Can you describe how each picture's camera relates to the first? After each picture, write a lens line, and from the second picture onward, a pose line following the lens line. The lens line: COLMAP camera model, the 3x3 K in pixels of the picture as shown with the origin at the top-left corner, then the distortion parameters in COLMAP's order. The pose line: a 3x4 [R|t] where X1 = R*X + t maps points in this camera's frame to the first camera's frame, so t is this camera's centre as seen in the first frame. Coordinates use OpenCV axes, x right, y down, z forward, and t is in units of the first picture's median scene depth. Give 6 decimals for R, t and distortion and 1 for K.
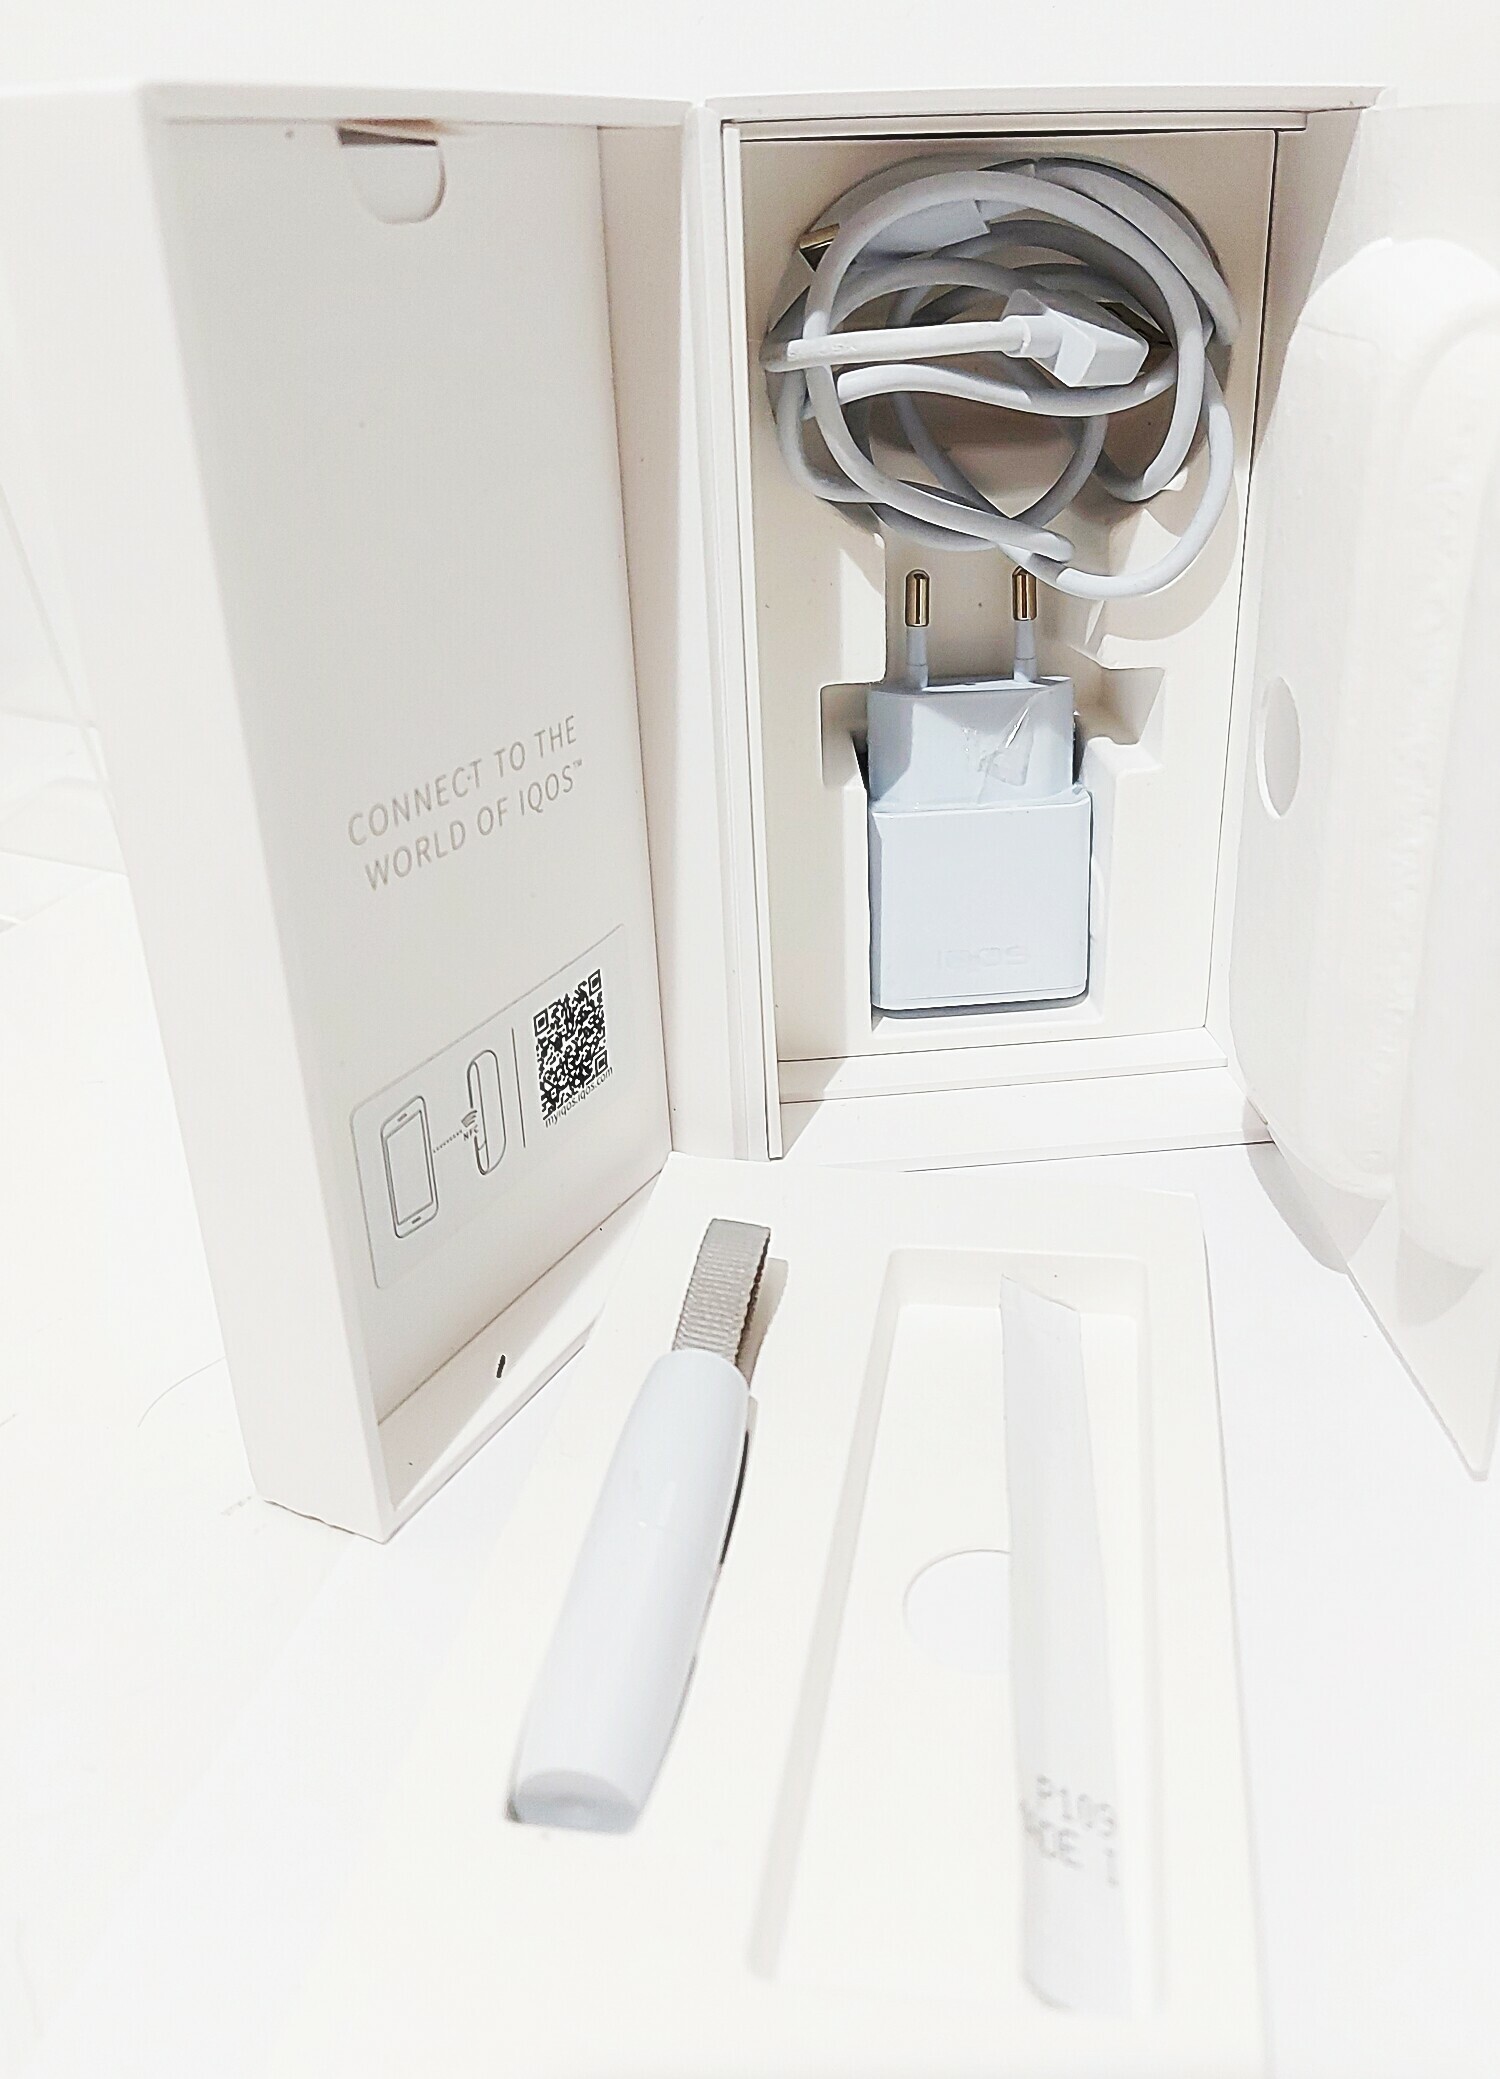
lens RADIAL K [[1713.0, 0, 751.8], [0, 1713.0, 909.1], [0, 0, 1]] dist [0.048518, -0.004903]
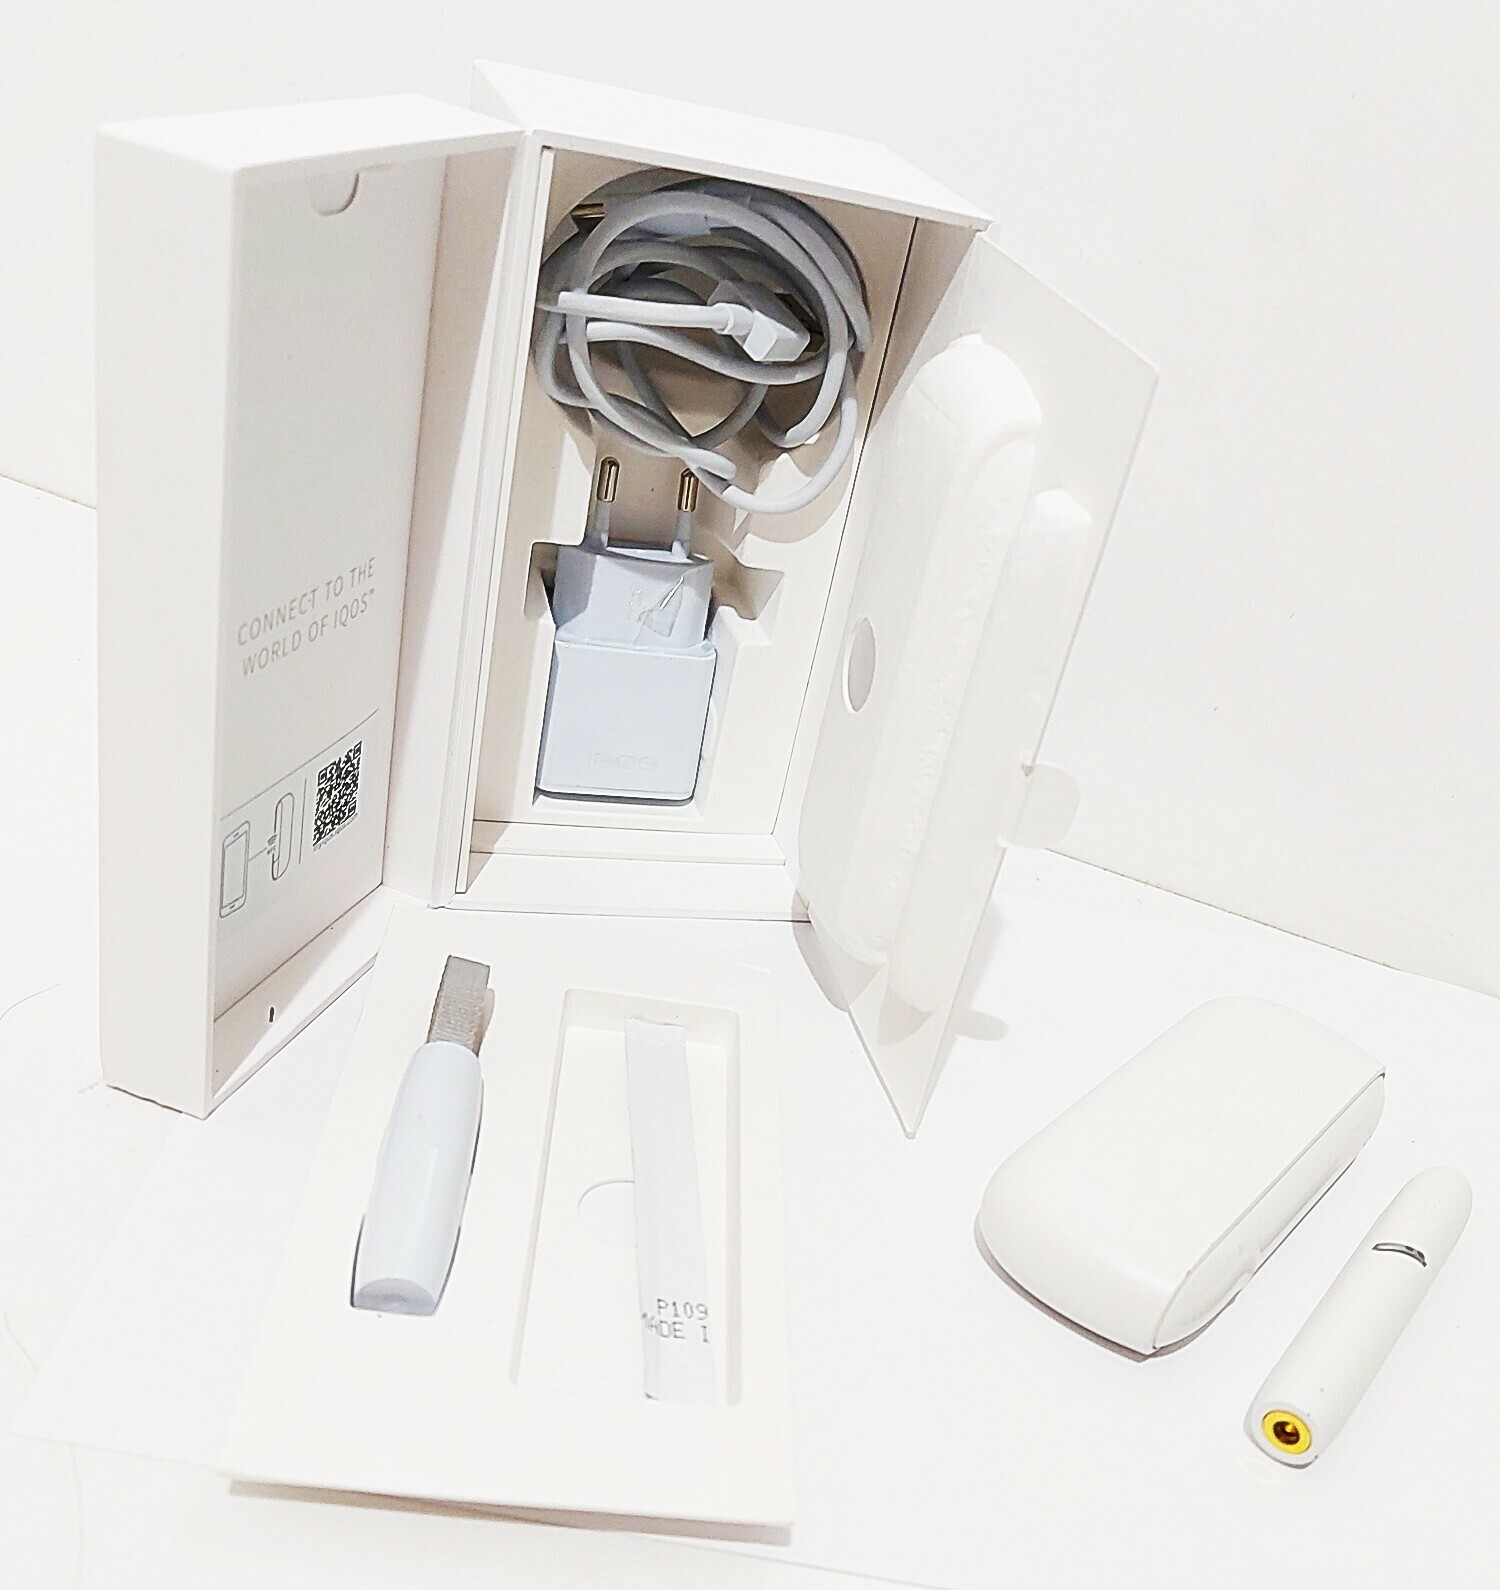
lens RADIAL K [[1438.6, 0, 750.0], [0, 1438.6, 795.0], [0, 0, 1]] dist [0.001153, 0.001793]
pose [[0.959851, 0.135943, 0.245369, -0.060121], [-0.151896, 0.987268, 0.047216, -0.021089], [-0.235826, -0.082591, 0.968279, -0.164261]]
